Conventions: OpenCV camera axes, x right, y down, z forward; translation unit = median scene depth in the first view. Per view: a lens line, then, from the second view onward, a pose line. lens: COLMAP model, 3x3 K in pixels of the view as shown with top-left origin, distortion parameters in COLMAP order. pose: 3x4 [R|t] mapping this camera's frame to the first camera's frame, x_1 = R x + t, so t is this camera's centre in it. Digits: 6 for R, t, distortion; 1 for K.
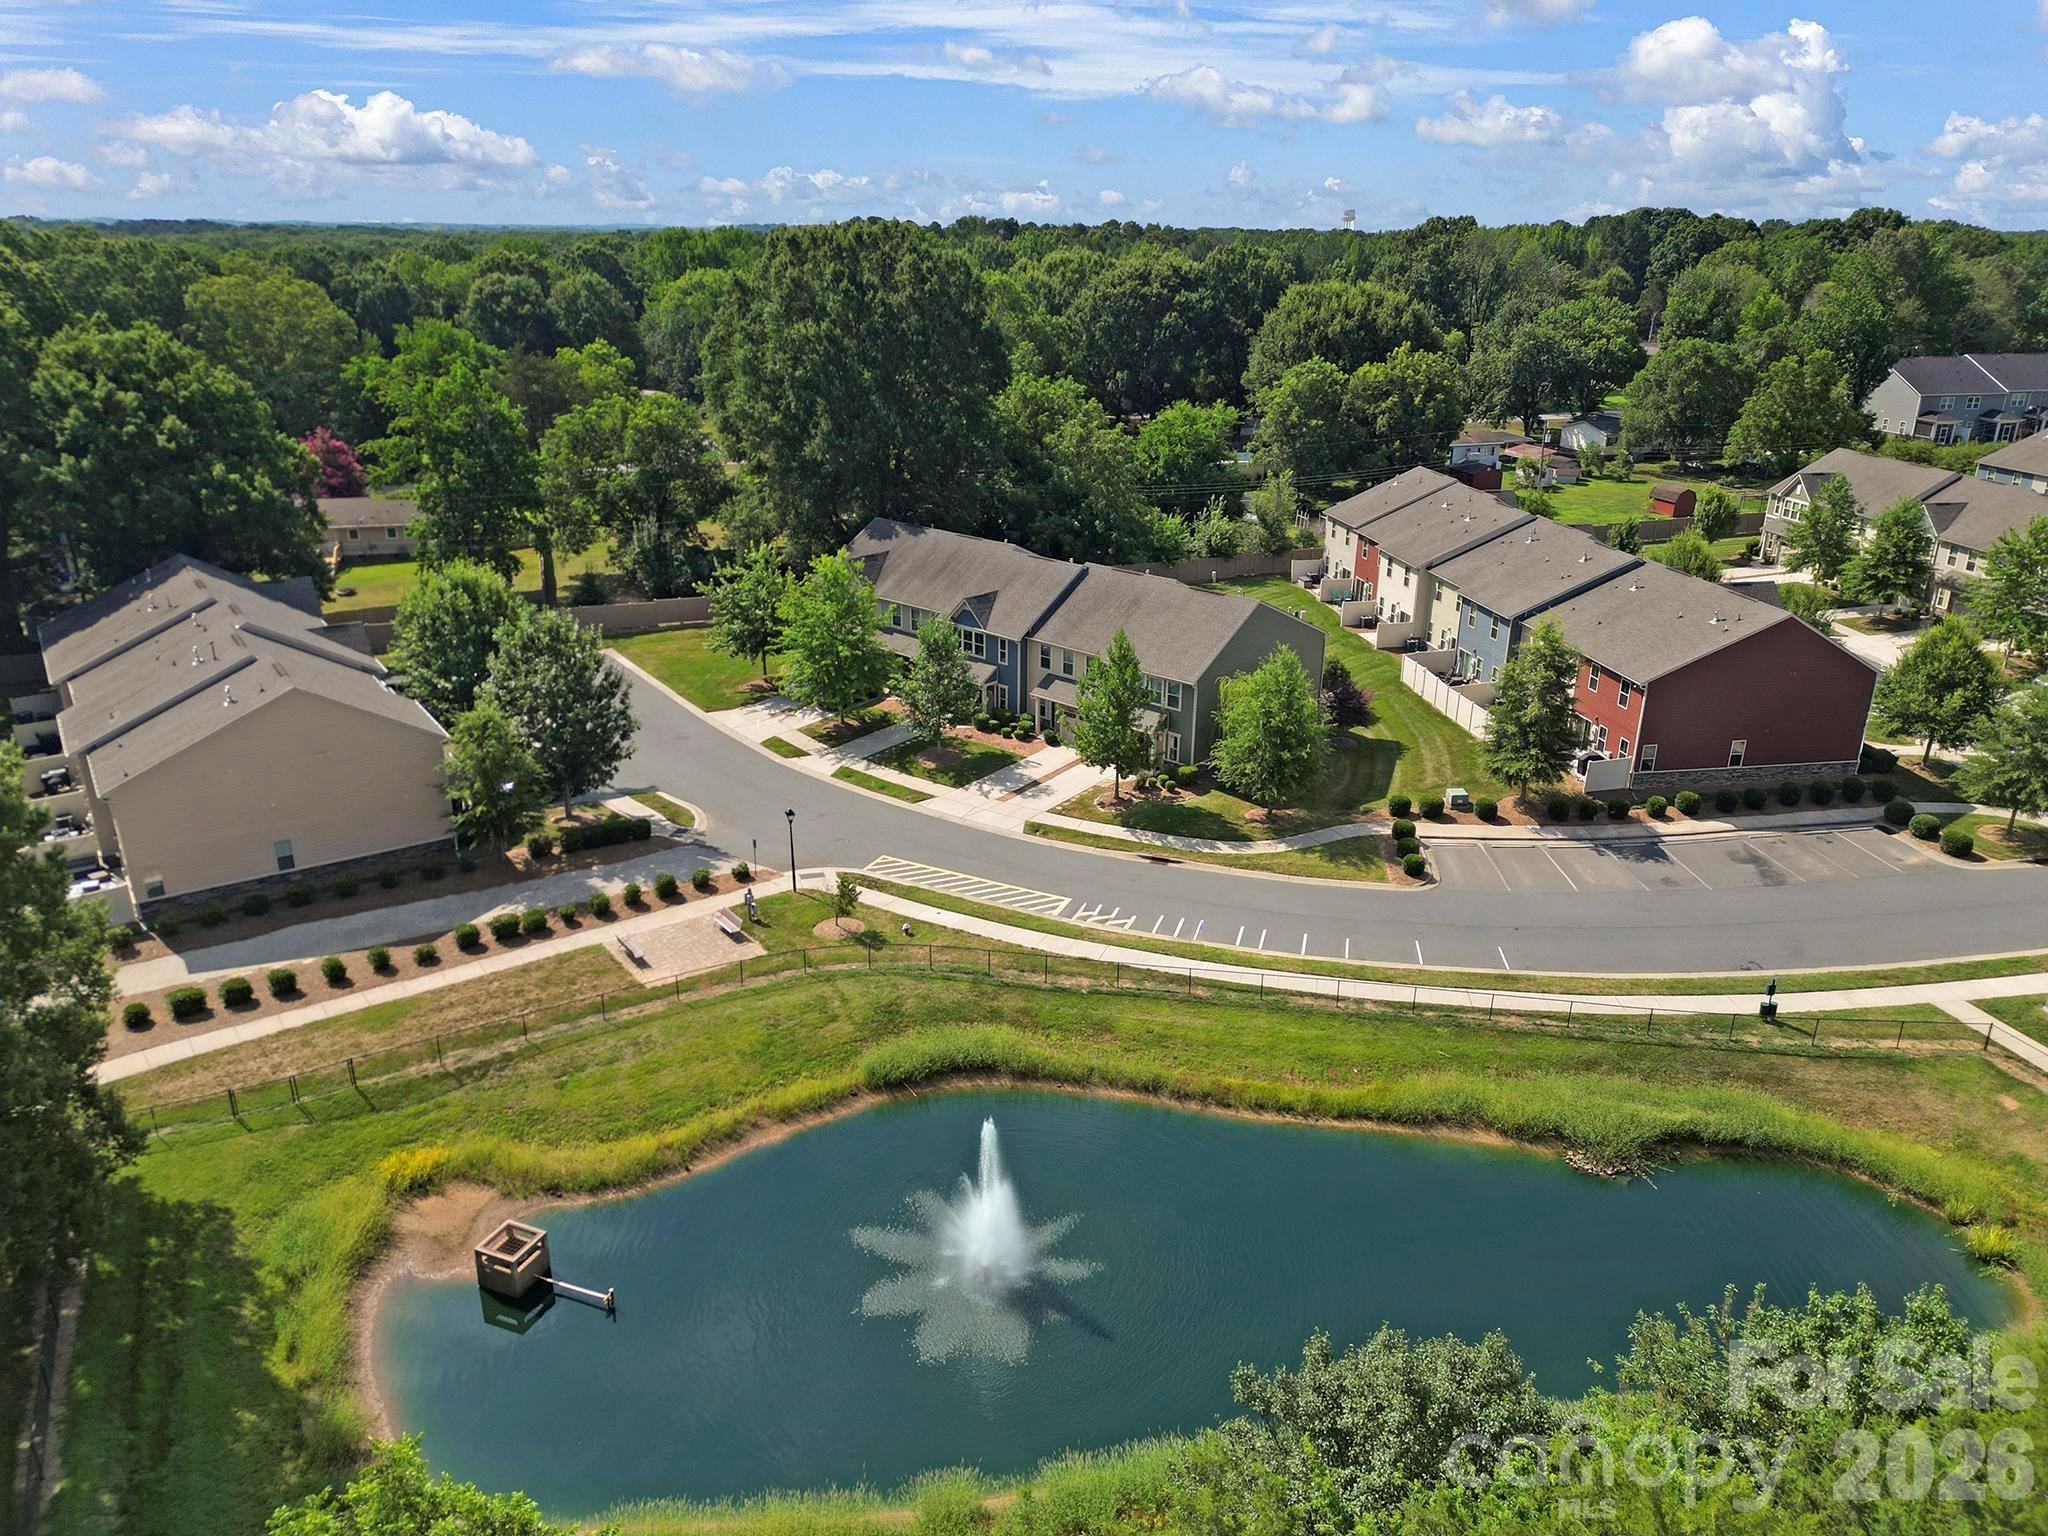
lens RADIAL K [[1414.8, 0, 1024.3], [0, 1414.8, 770.9], [0, 0, 1]] dist [0.029525, -0.005969]
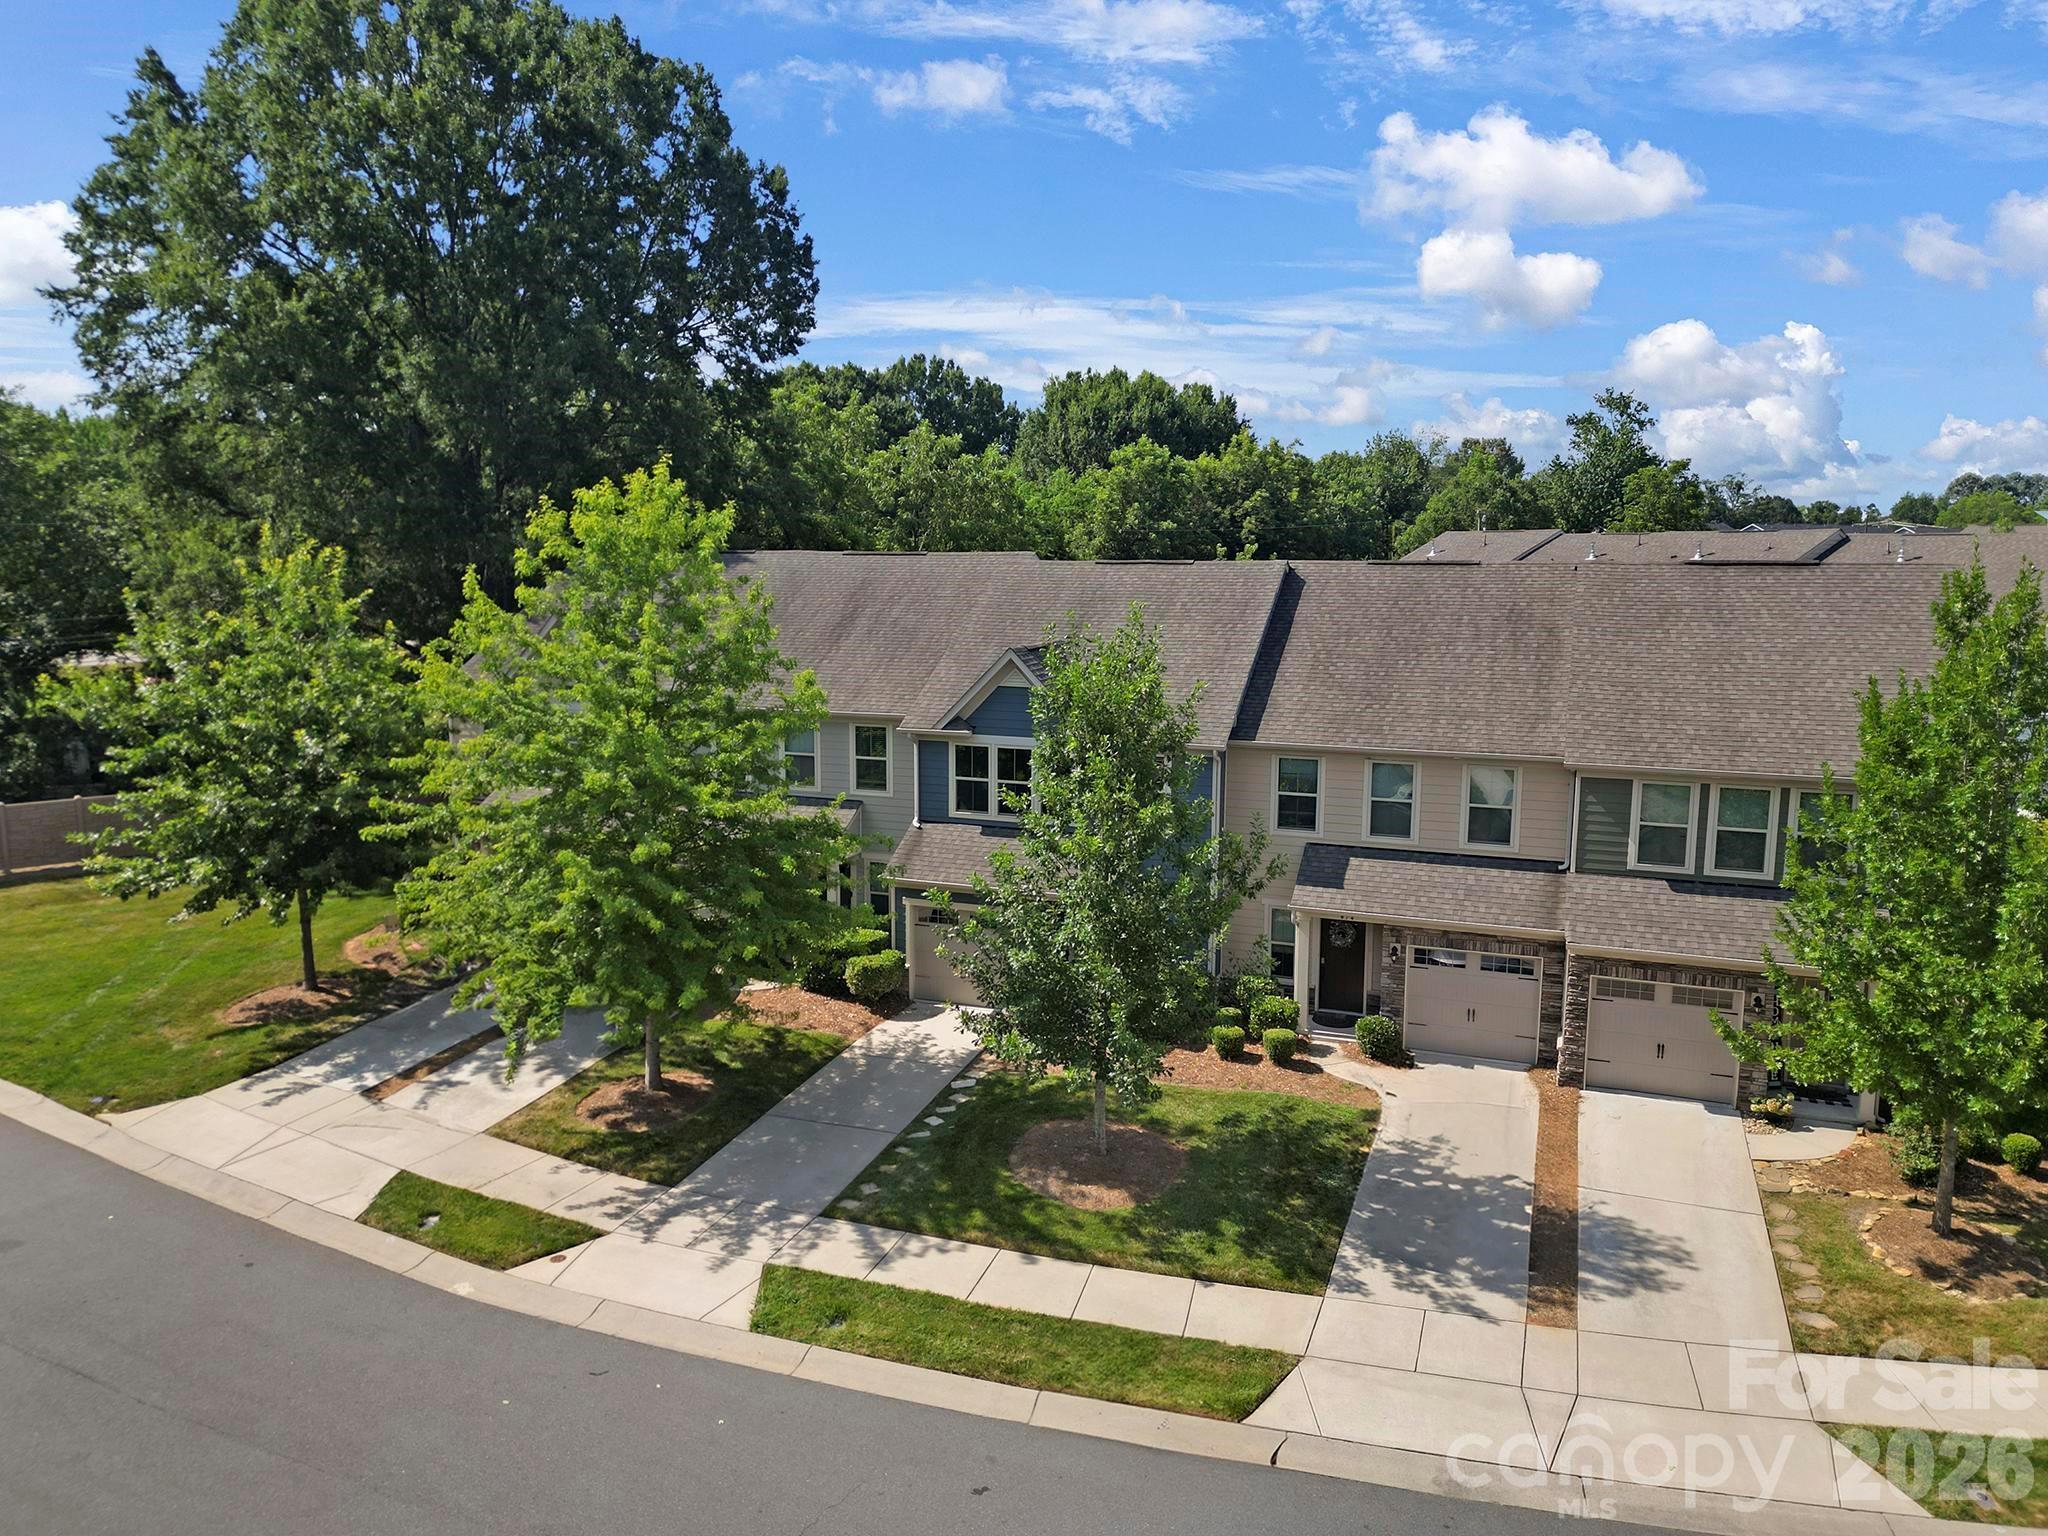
lens RADIAL K [[1414.8, 0, 1014.3], [0, 1414.8, 762.6], [0, 0, 1]] dist [0.029525, -0.005969]
pose [[0.932168, -0.057750, 0.357389, -0.162310], [0.134060, 0.972079, -0.192588, -0.032753], [-0.336288, 0.227436, 0.913883, 0.709987]]
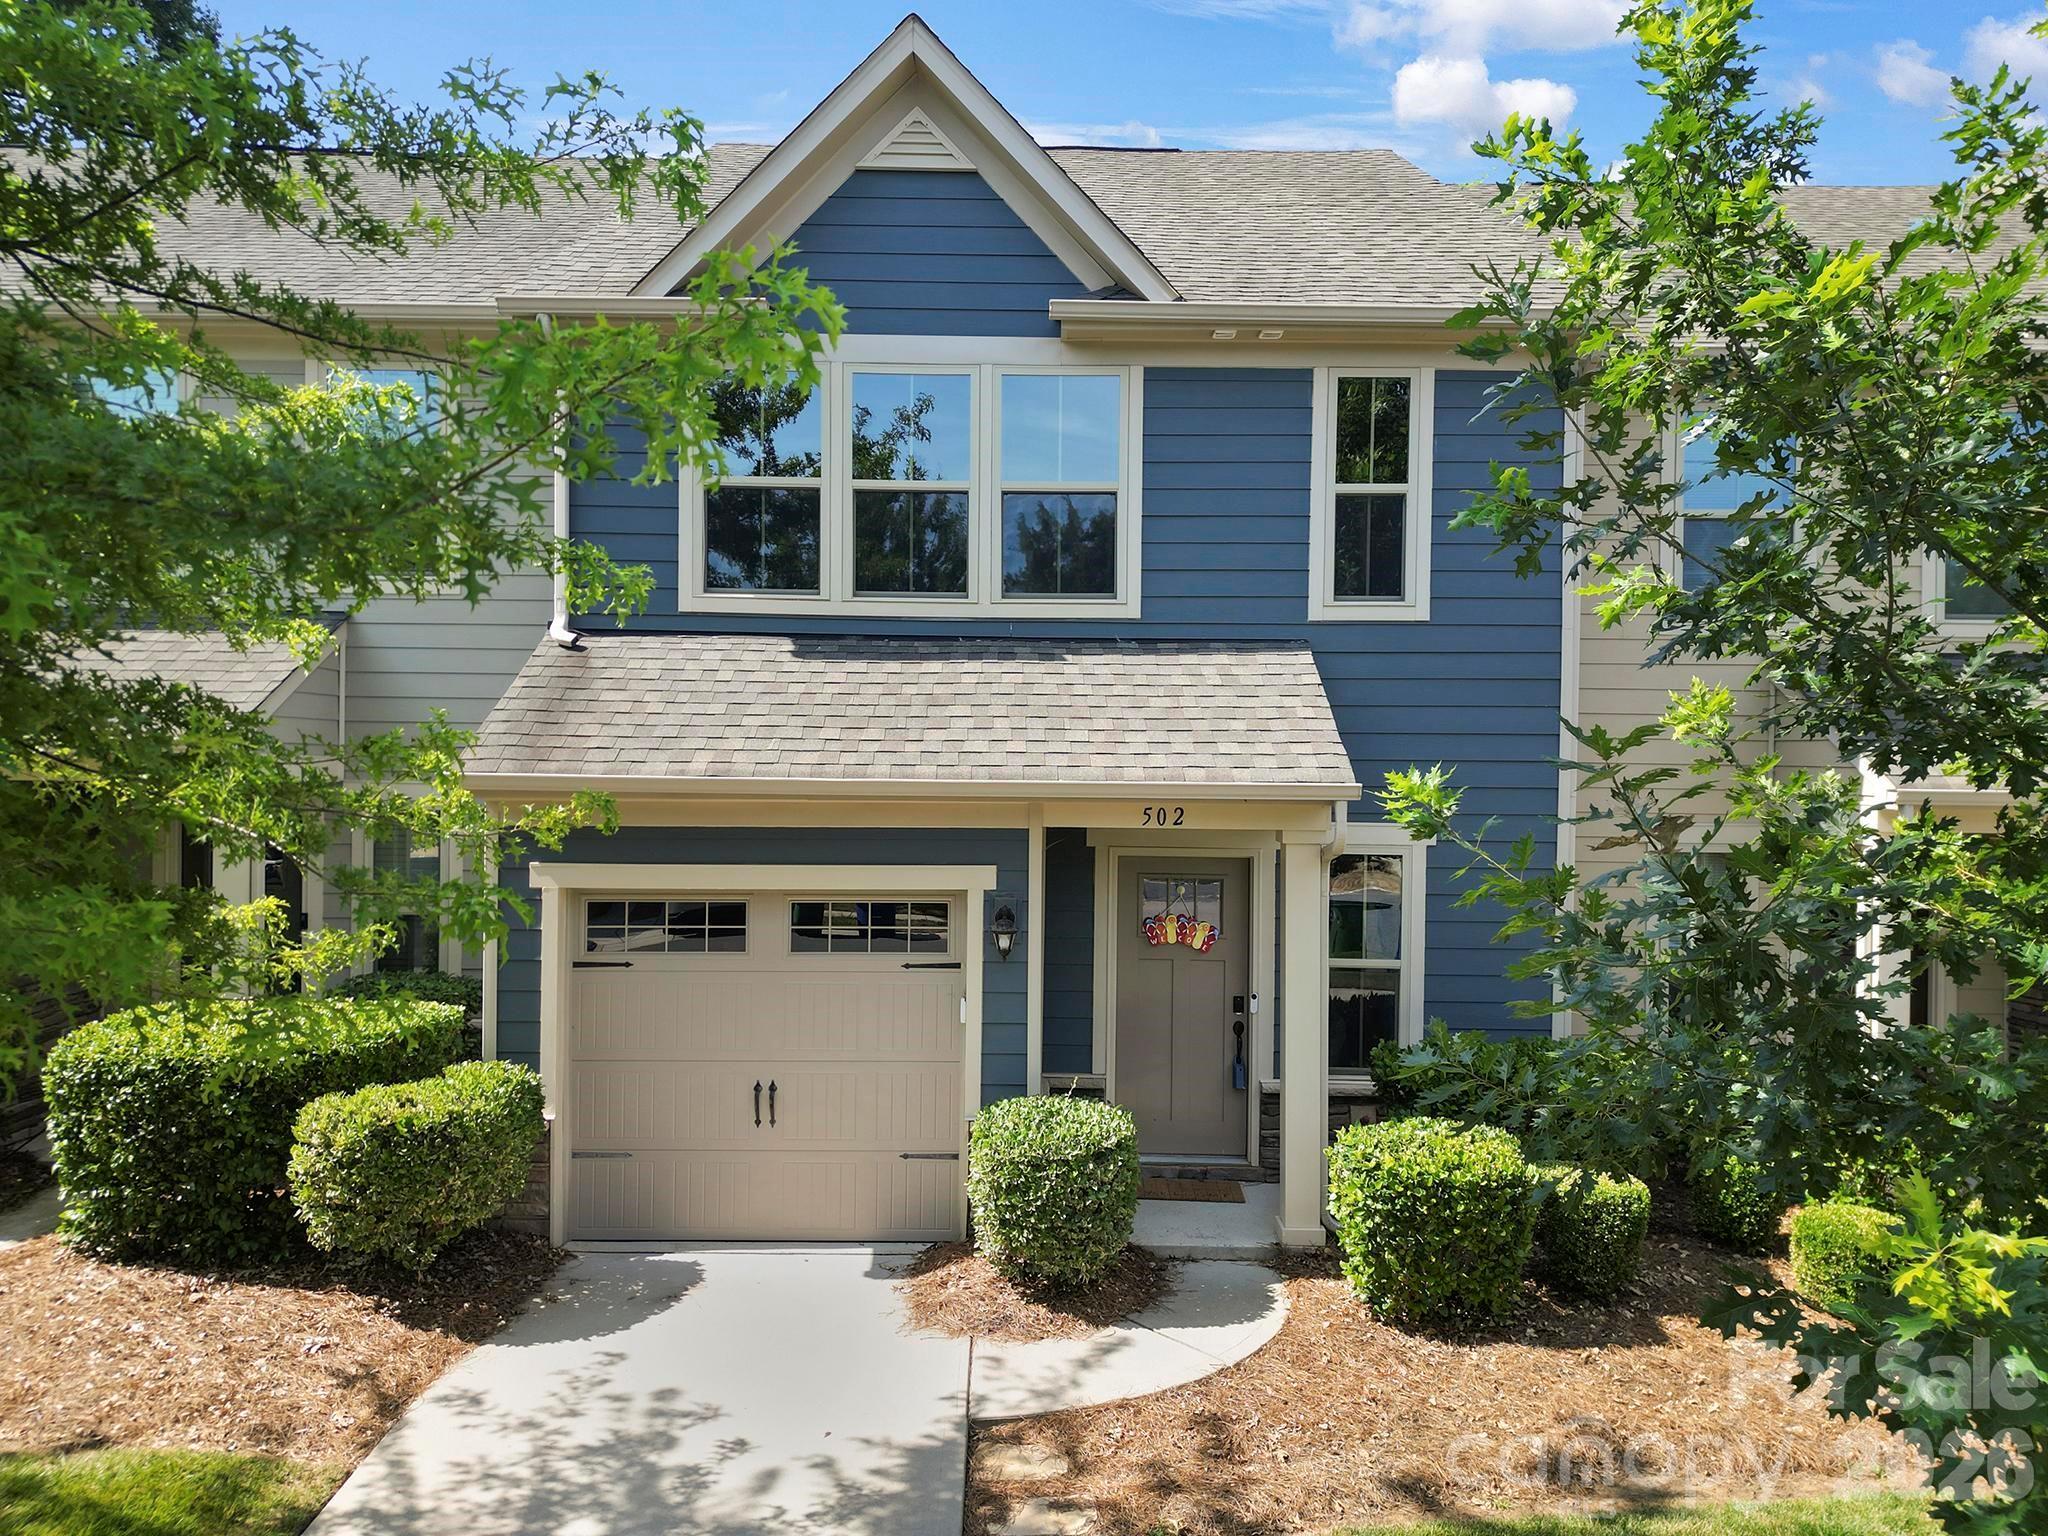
lens RADIAL K [[1414.8, 0, 1022.6], [0, 1414.8, 758.1], [0, 0, 1]] dist [0.029525, -0.005969]
pose [[0.750153, -0.016897, 0.661049, -0.104933], [0.228093, 0.944932, -0.234685, -0.047472], [-0.620681, 0.326830, 0.712697, 0.948396]]
